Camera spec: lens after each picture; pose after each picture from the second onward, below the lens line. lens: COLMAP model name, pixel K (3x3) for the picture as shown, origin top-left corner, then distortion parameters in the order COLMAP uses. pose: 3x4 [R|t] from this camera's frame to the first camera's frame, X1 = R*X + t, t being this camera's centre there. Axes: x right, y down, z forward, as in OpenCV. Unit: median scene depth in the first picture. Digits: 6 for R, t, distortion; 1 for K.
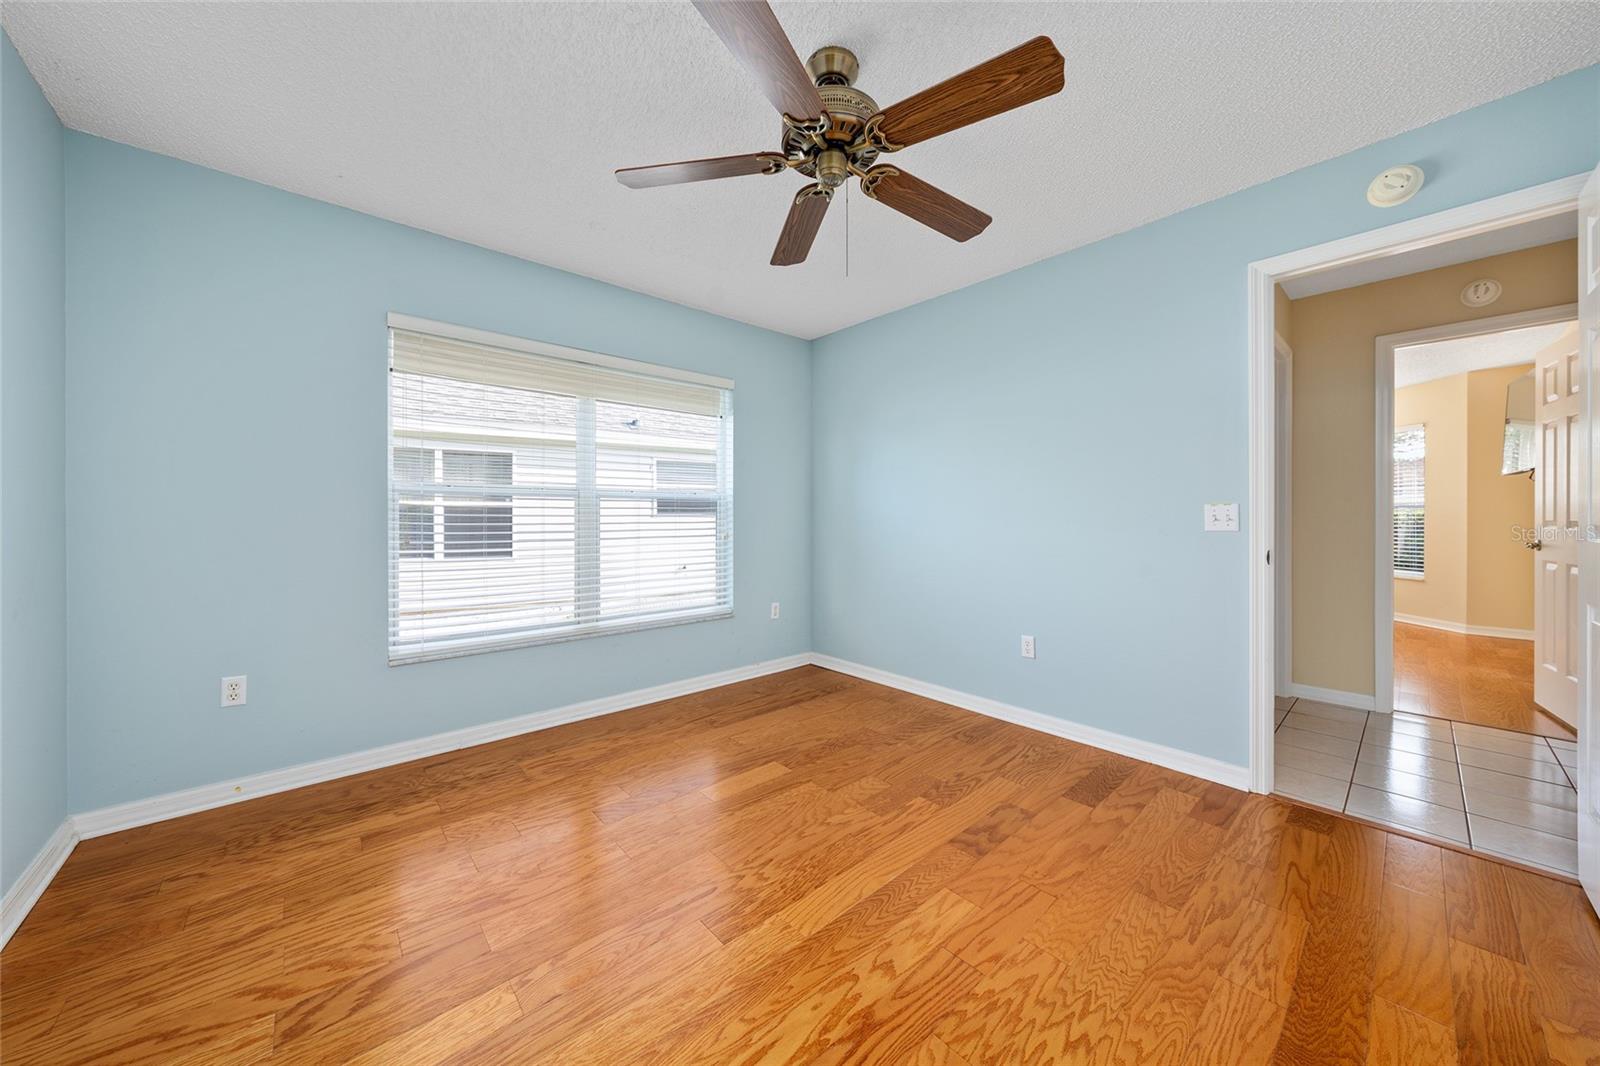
lens RADIAL K [[557.1, 0, 801.2], [0, 557.1, 527.5], [0, 0, 1]] dist [-0.000296, 0.000080]
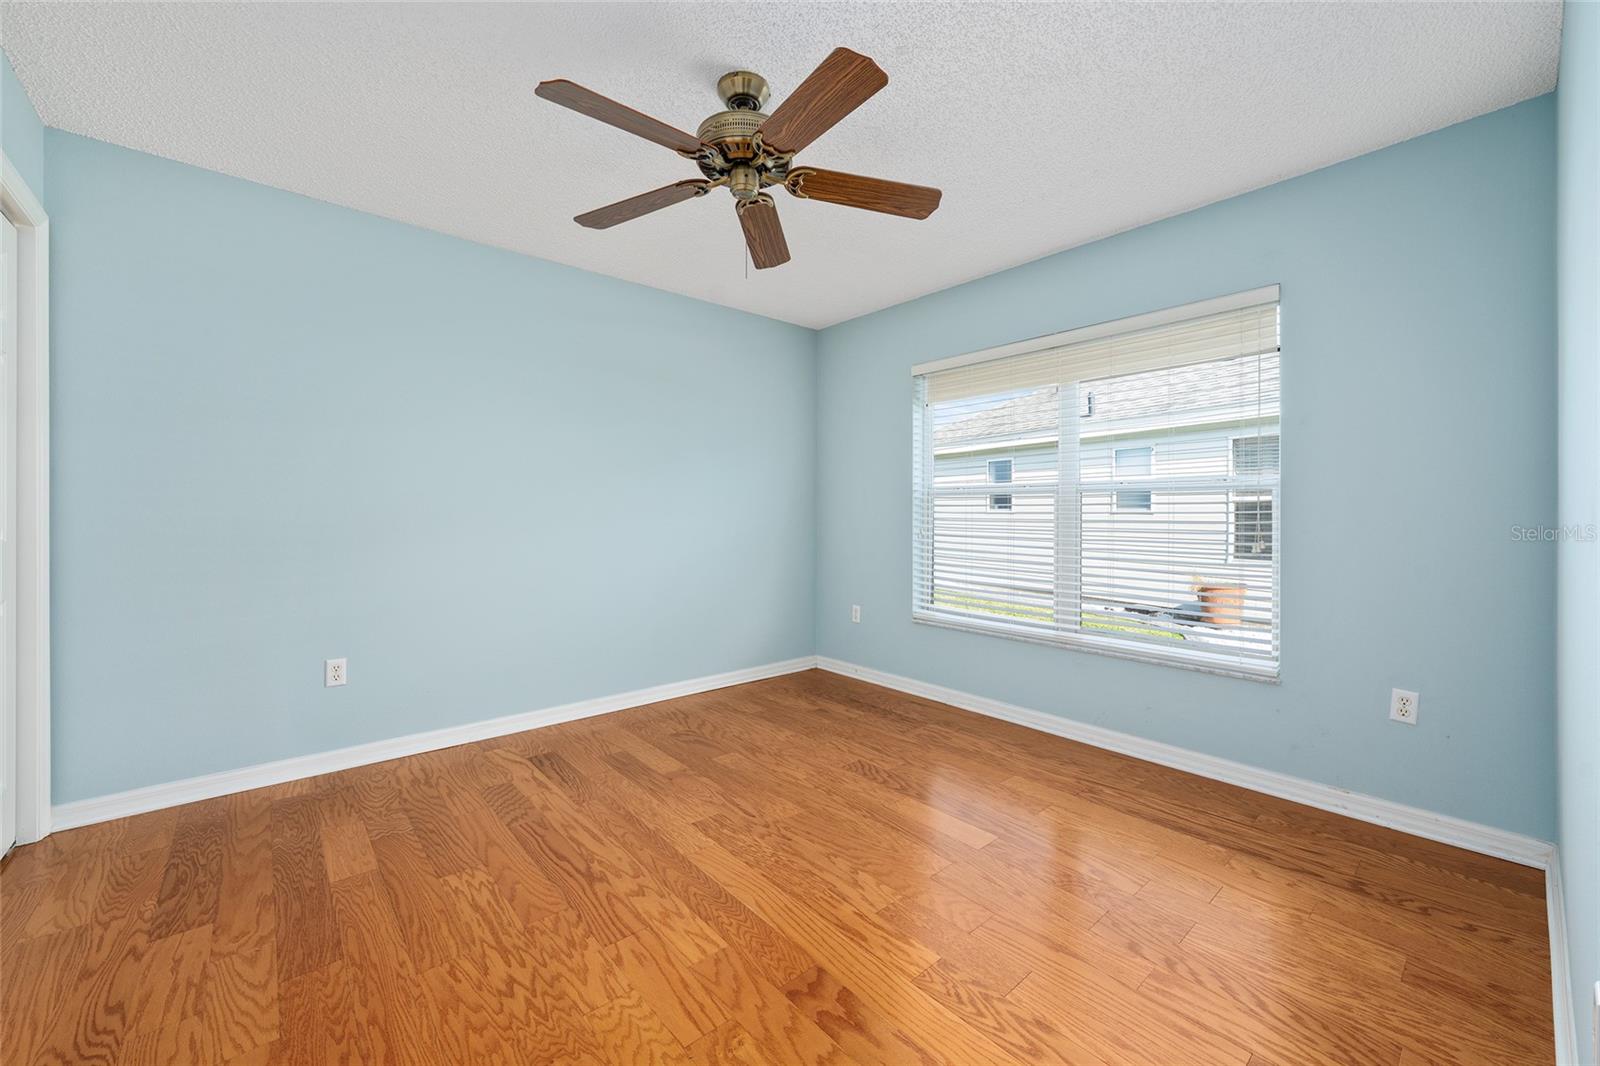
lens RADIAL K [[621.5, 0, 798.3], [0, 621.5, 519.4], [0, 0, 1]] dist [0.000175, -0.000202]
pose [[-0.015828, 0.010377, -0.999821, 1.108412], [-0.022657, 0.999686, 0.010734, -0.020938], [0.999618, 0.022823, -0.015588, 1.016088]]
